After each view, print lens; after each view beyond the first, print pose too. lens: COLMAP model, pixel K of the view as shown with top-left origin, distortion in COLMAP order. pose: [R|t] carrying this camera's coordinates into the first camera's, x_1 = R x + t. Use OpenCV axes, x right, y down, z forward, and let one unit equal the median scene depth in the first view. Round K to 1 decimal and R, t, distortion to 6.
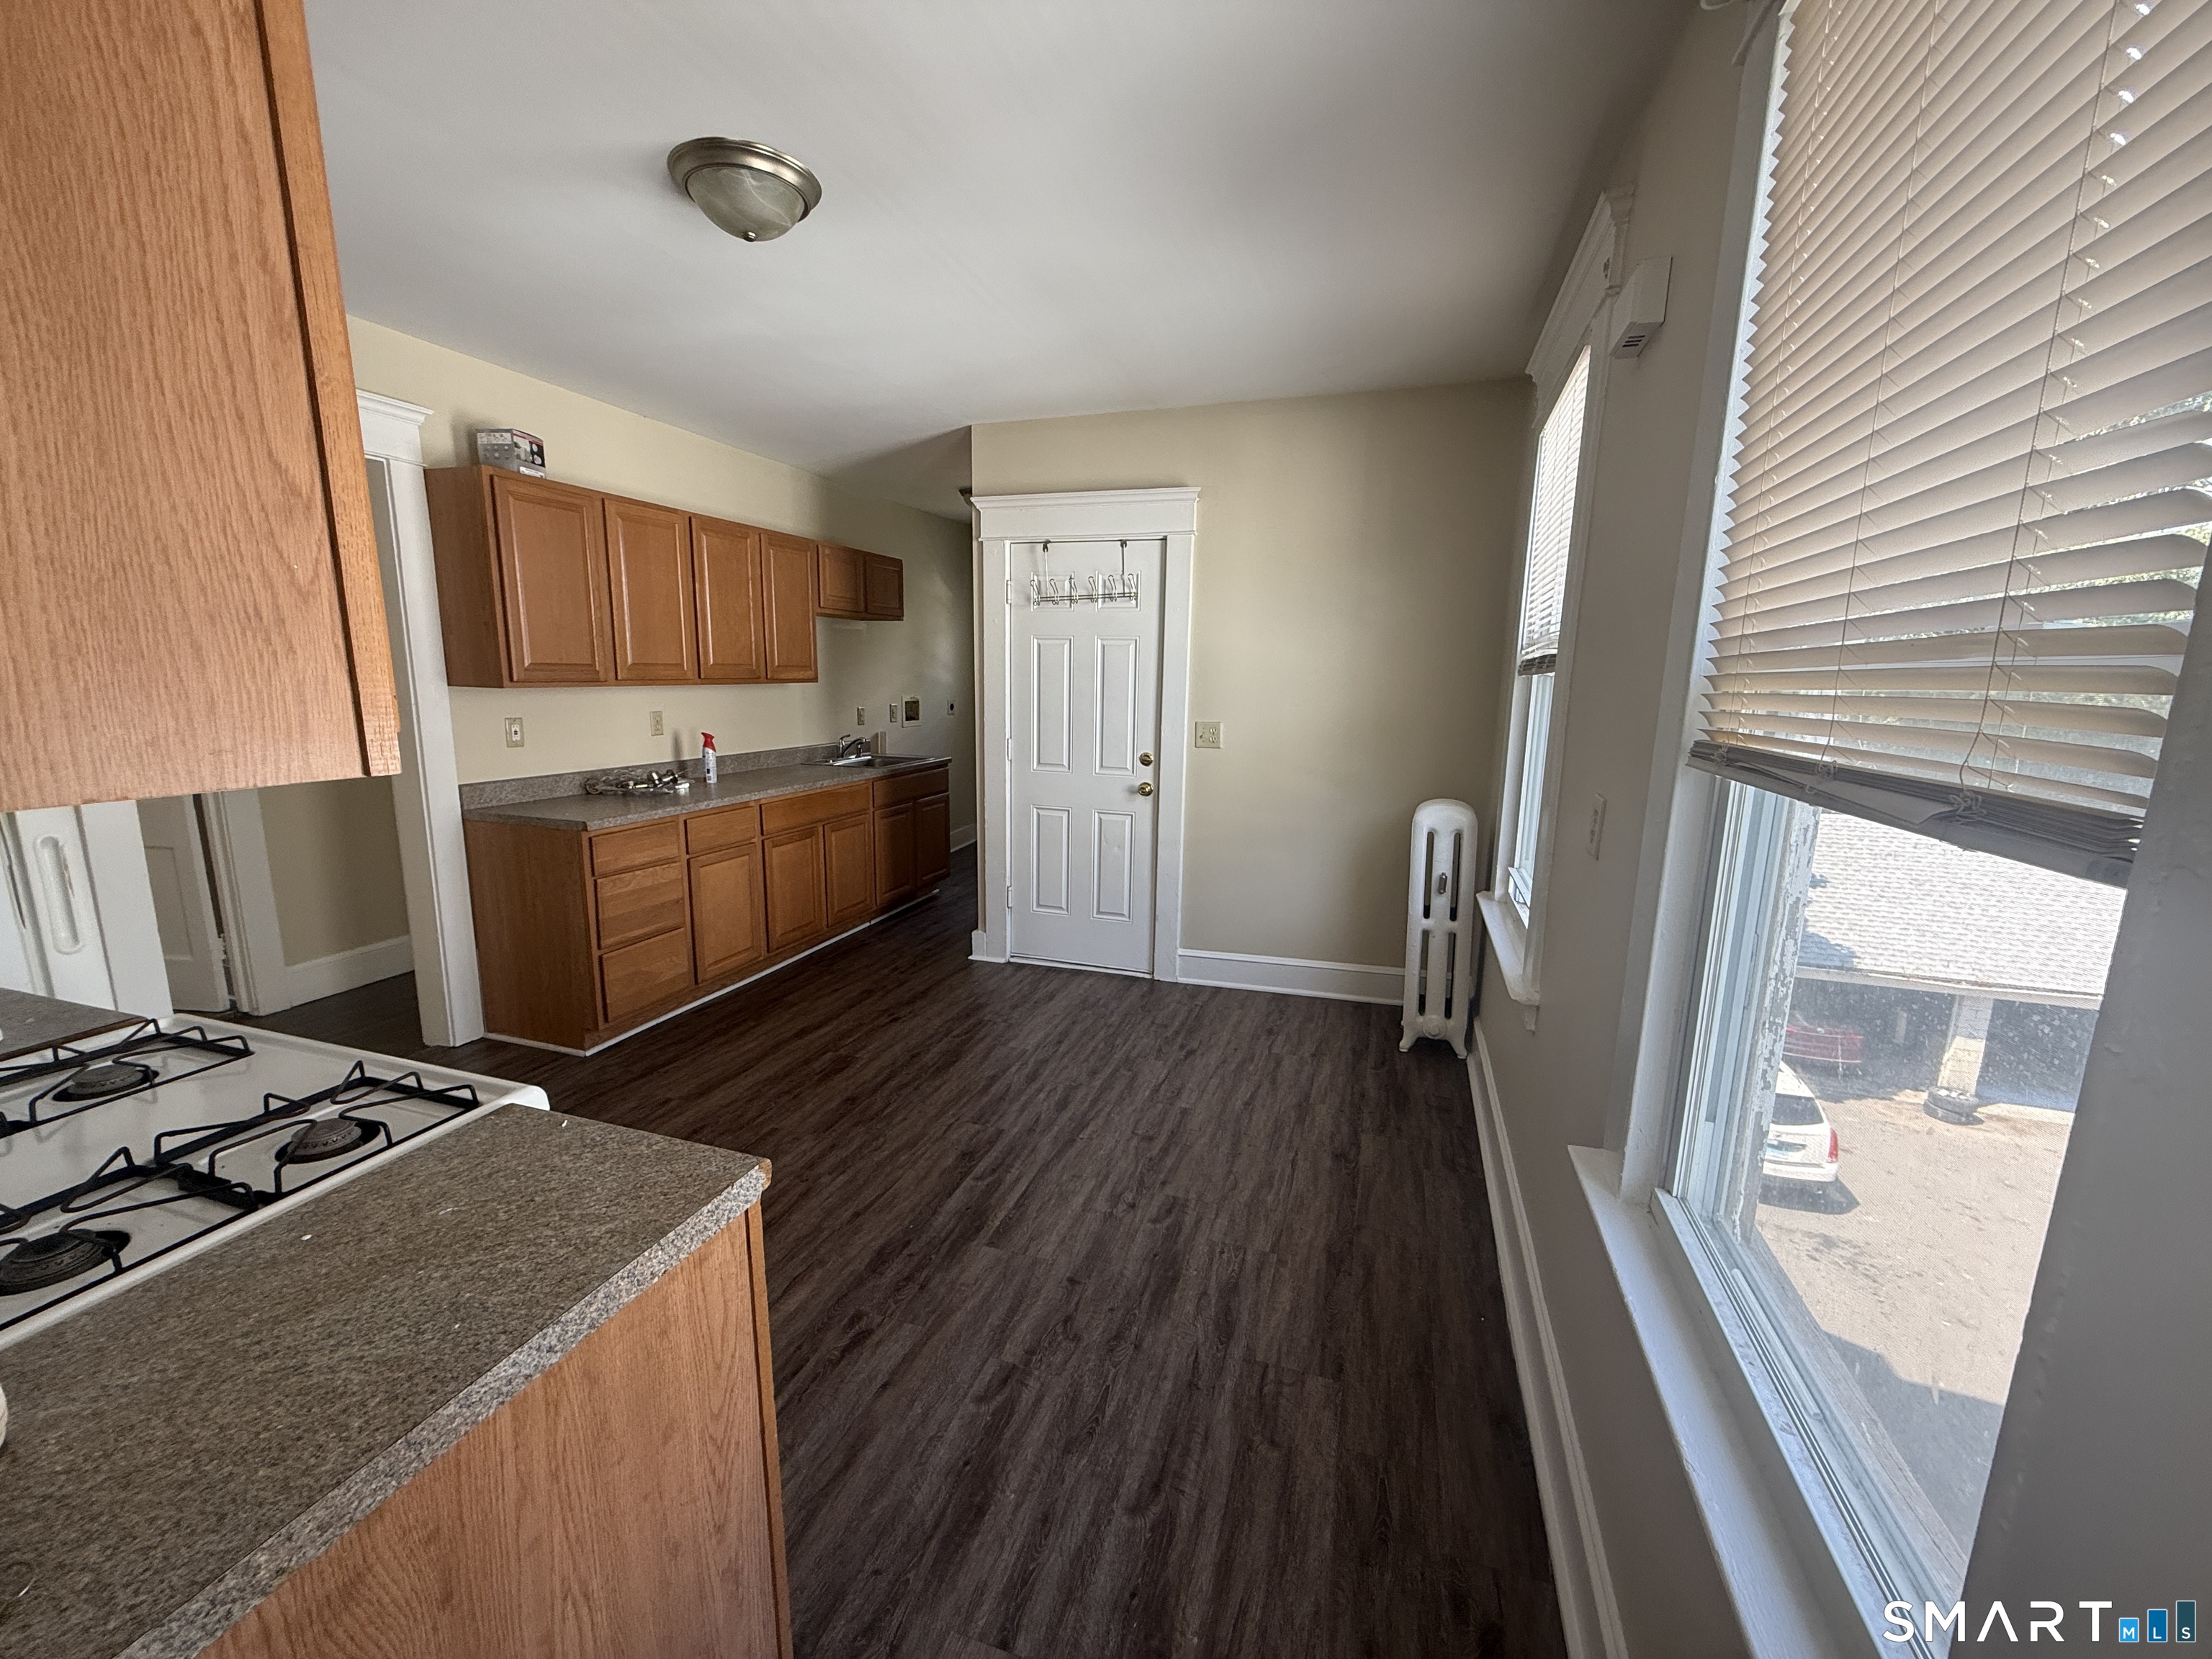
lens RADIAL K [[898.6, 0, 1107.3], [0, 898.6, 820.4], [0, 0, 1]] dist [0.008454, -0.000238]
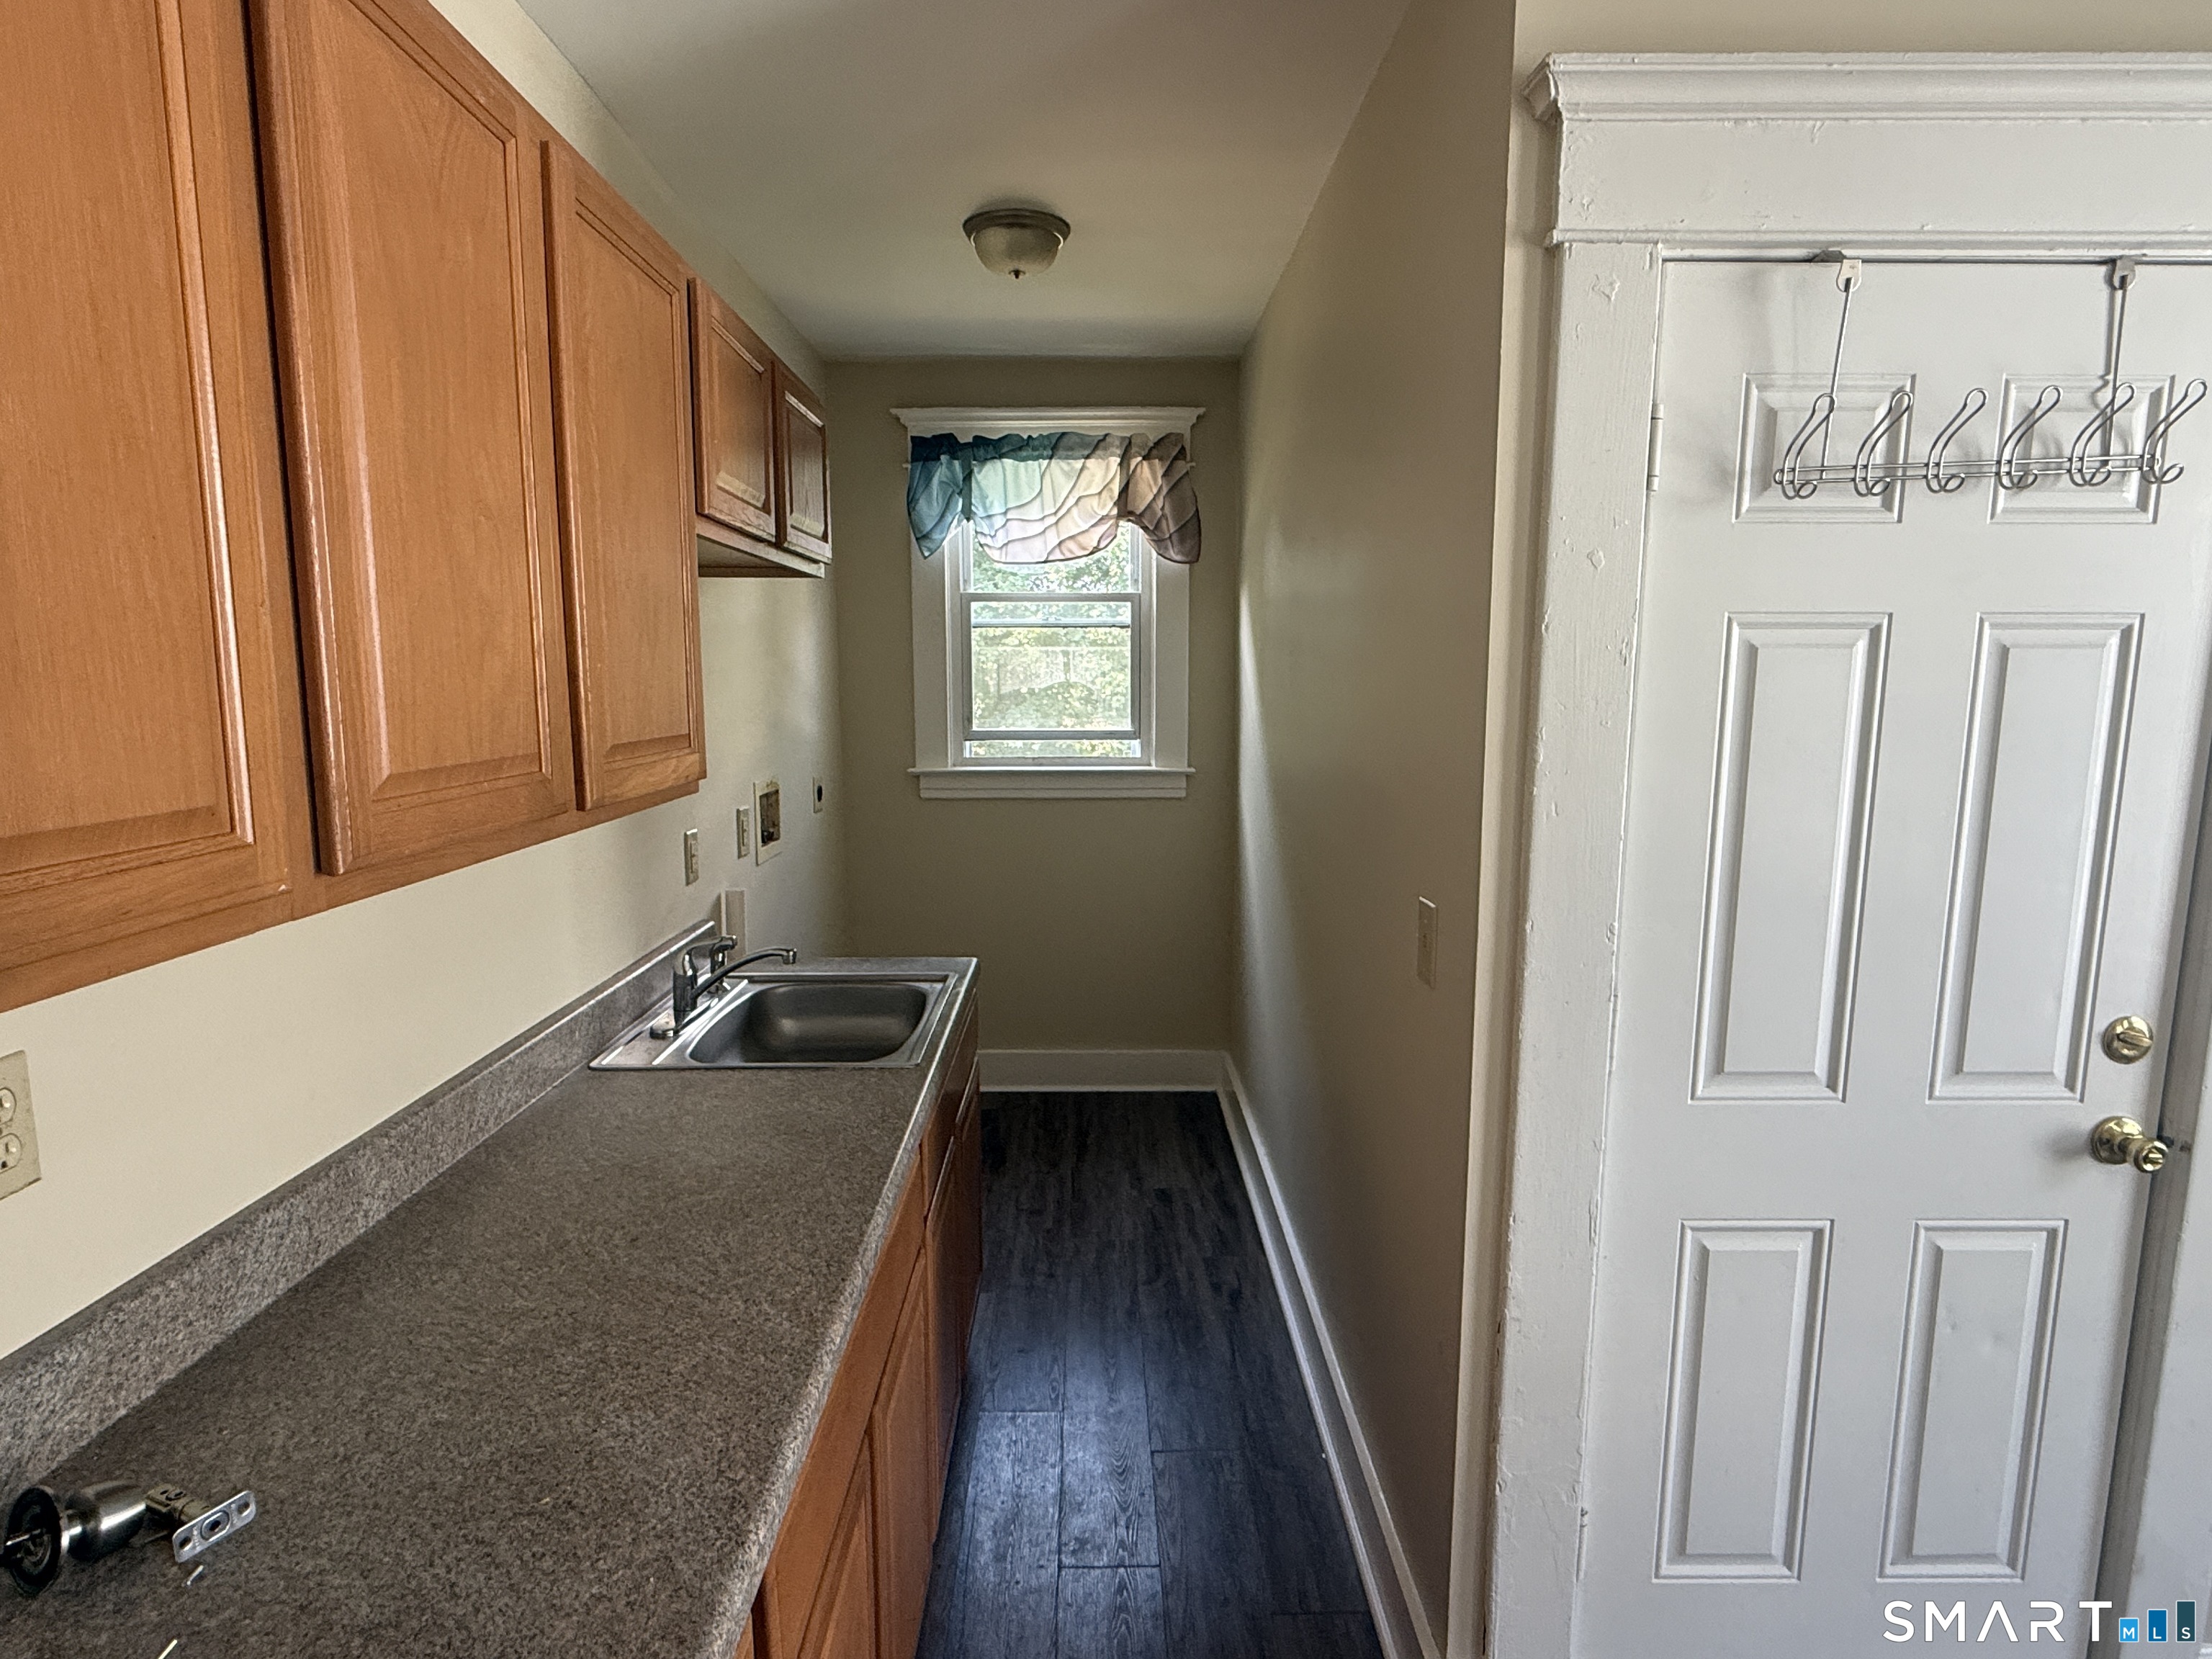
lens RADIAL K [[1196.6, 0, 1109.3], [0, 1196.6, 826.7], [0, 0, 1]] dist [0.002032, 0.000523]
pose [[0.950043, -0.057627, 0.306754, -0.373162], [0.070556, 0.997019, -0.031217, -0.144849], [-0.304041, 0.051301, 0.951277, 0.726054]]
